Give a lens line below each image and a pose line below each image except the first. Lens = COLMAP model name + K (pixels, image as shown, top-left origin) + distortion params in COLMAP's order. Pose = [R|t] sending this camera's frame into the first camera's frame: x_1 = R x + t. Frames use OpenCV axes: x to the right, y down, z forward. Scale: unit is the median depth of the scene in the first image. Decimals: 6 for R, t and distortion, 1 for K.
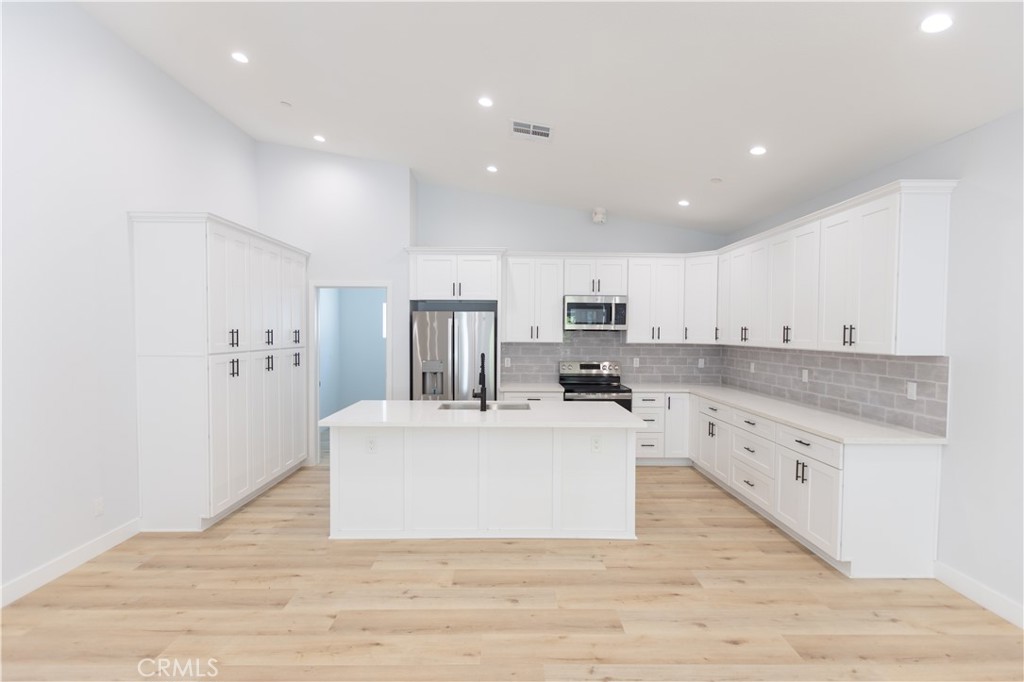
lens RADIAL K [[506.3, 0, 512.0], [0, 506.3, 341.0], [0, 0, 1]] dist [-0.002432, -0.000101]
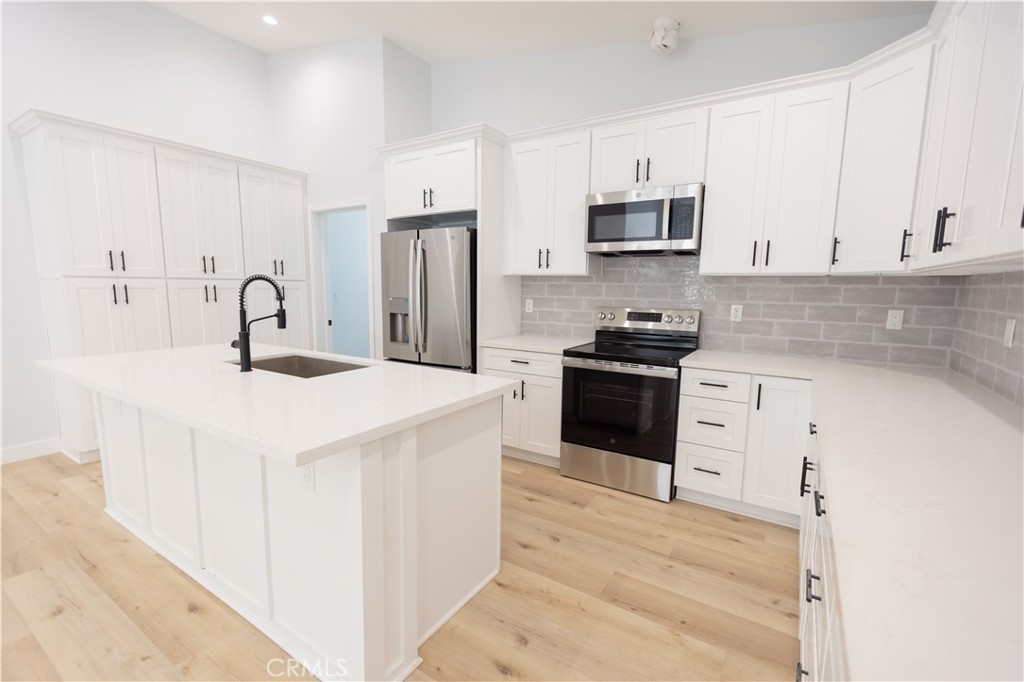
lens RADIAL K [[452.6, 0, 507.6], [0, 452.6, 344.5], [0, 0, 1]] dist [0.001340, -0.000301]
pose [[0.830402, 0.074361, -0.552180, 0.329291], [-0.016799, 0.993945, 0.108589, 0.029124], [0.556911, -0.080896, 0.826623, 0.489129]]
